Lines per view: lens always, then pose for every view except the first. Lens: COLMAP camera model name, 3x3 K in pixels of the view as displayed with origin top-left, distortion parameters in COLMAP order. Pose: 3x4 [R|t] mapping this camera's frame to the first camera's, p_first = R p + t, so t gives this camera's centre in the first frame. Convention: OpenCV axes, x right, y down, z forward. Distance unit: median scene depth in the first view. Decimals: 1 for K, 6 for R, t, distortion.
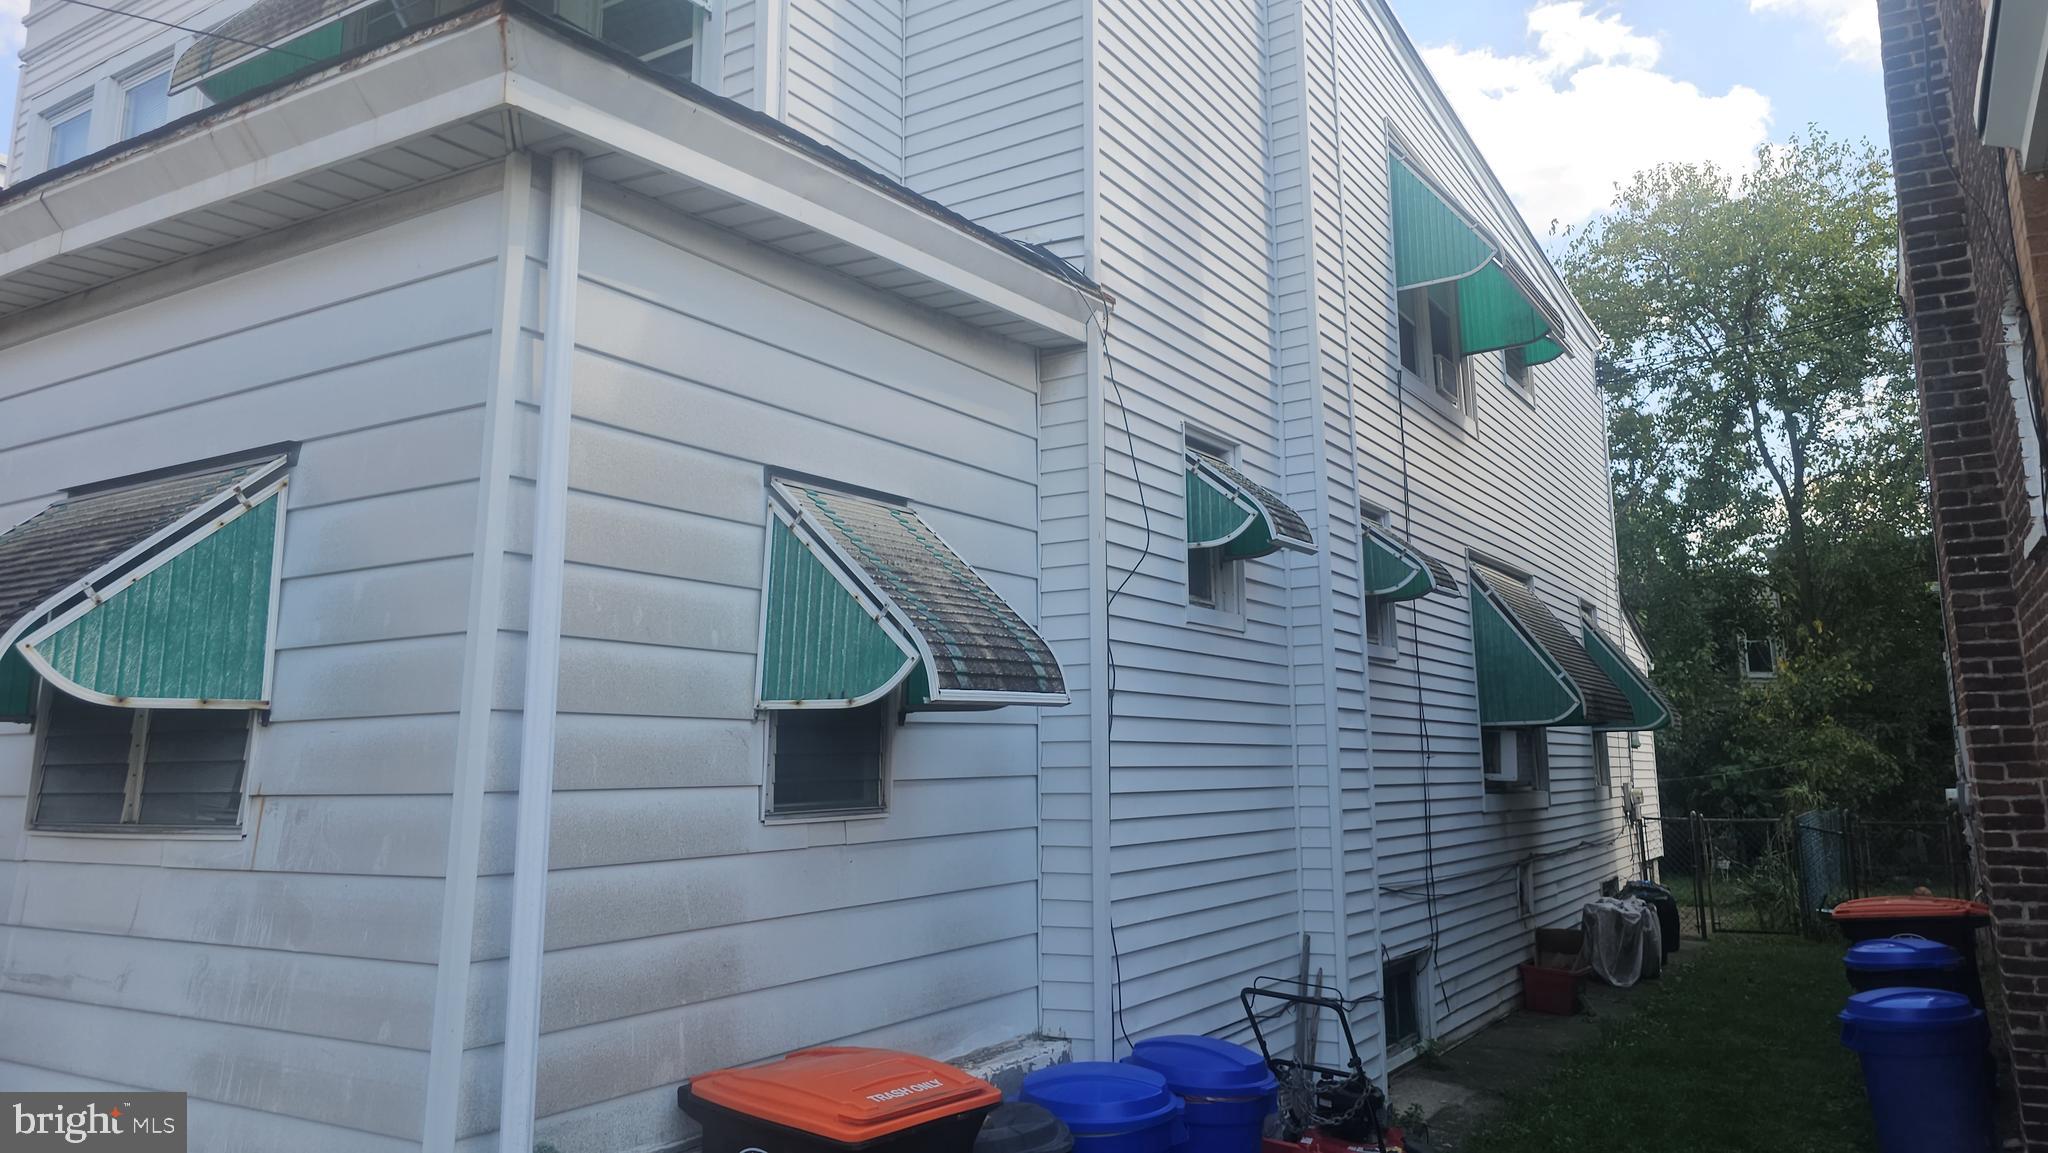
lens RADIAL K [[1382.3, 0, 1084.4], [0, 1382.3, 488.5], [0, 0, 1]] dist [0.068612, -0.065120]
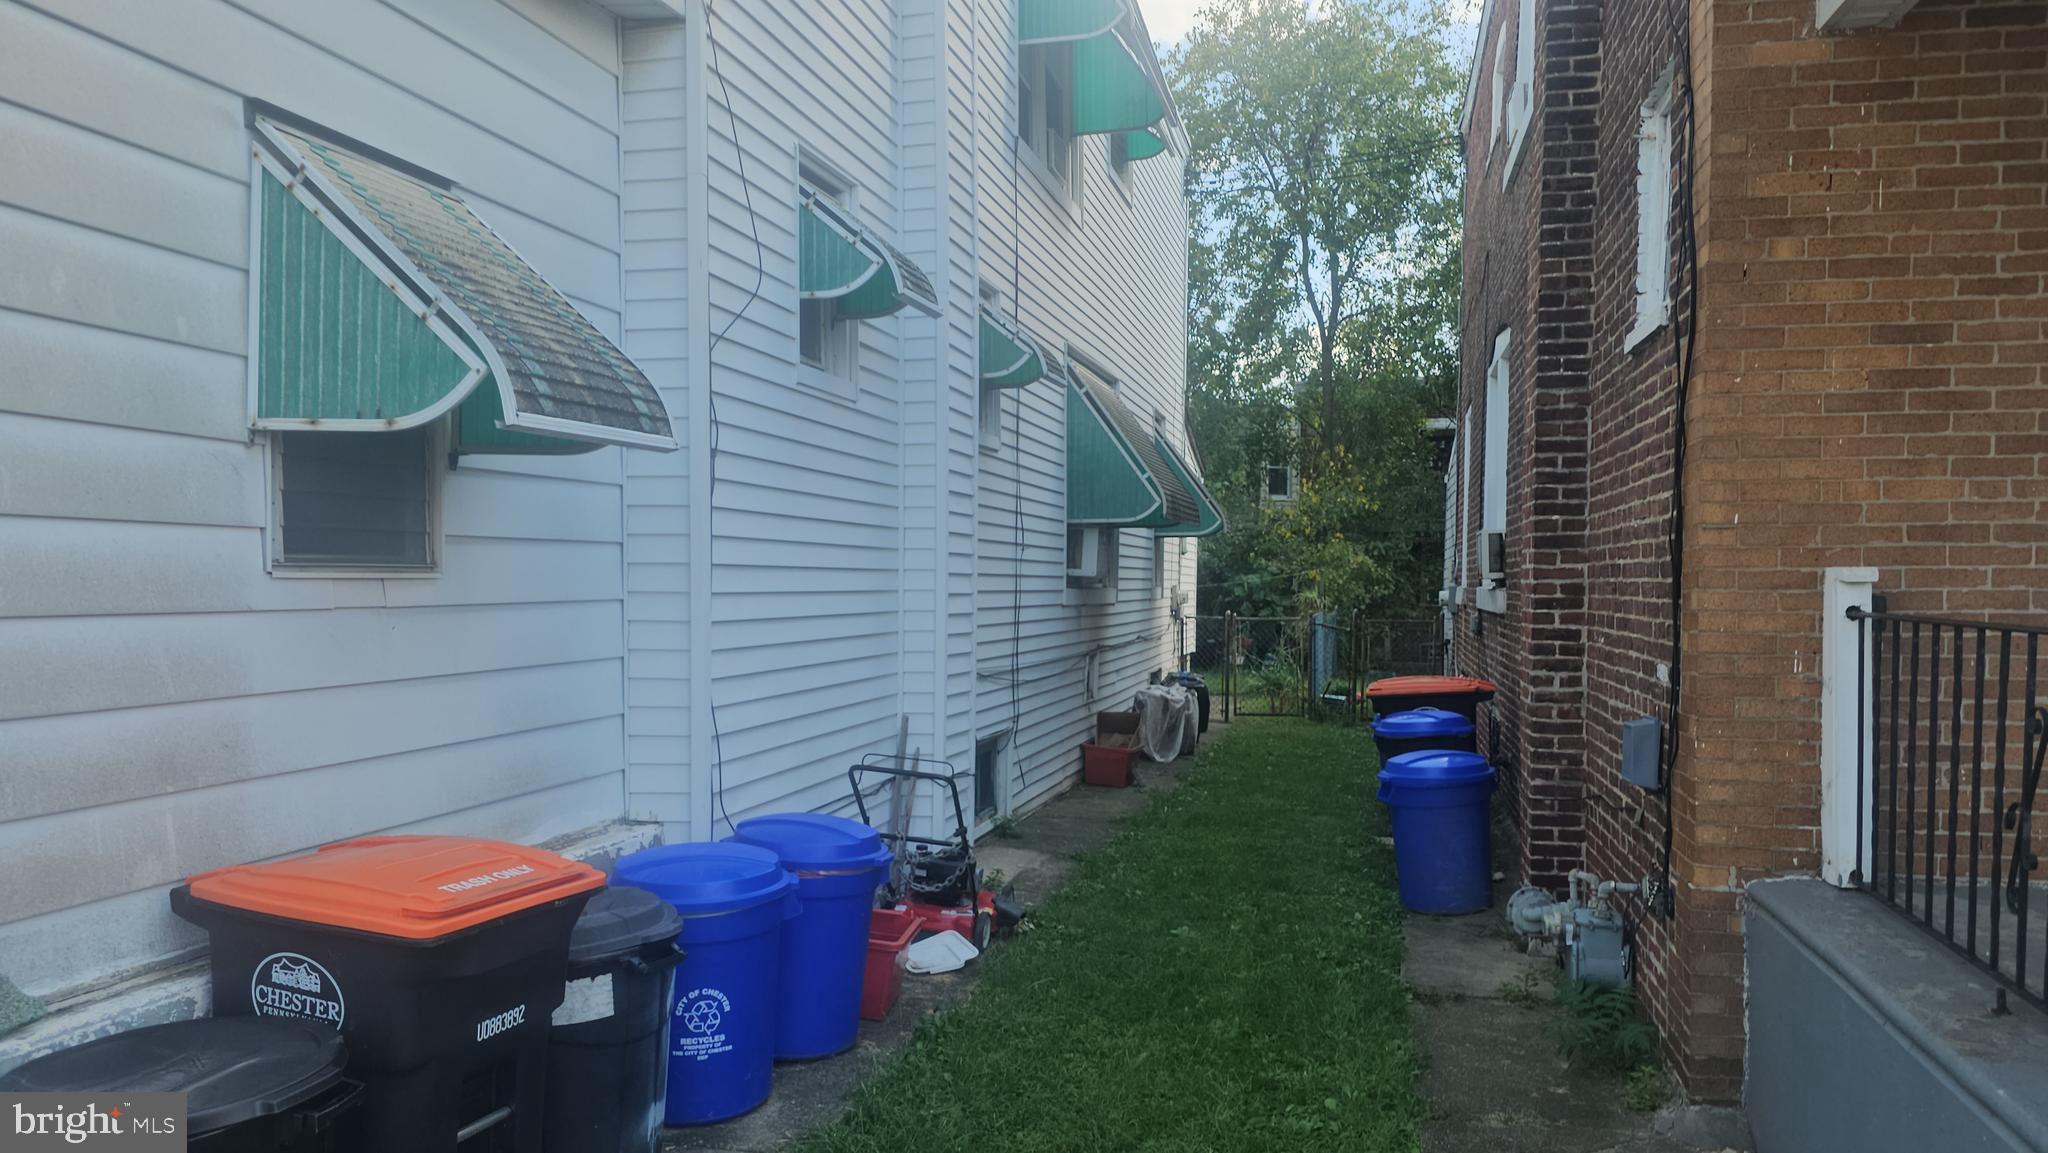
lens RADIAL K [[1382.3, 0, 1078.6], [0, 1382.3, 630.2], [0, 0, 1]] dist [0.068612, -0.065120]
pose [[0.950778, 0.007549, 0.309782, -0.030283], [-0.079891, 0.971878, 0.221517, 0.041935], [-0.299399, -0.235362, 0.924643, 0.089844]]
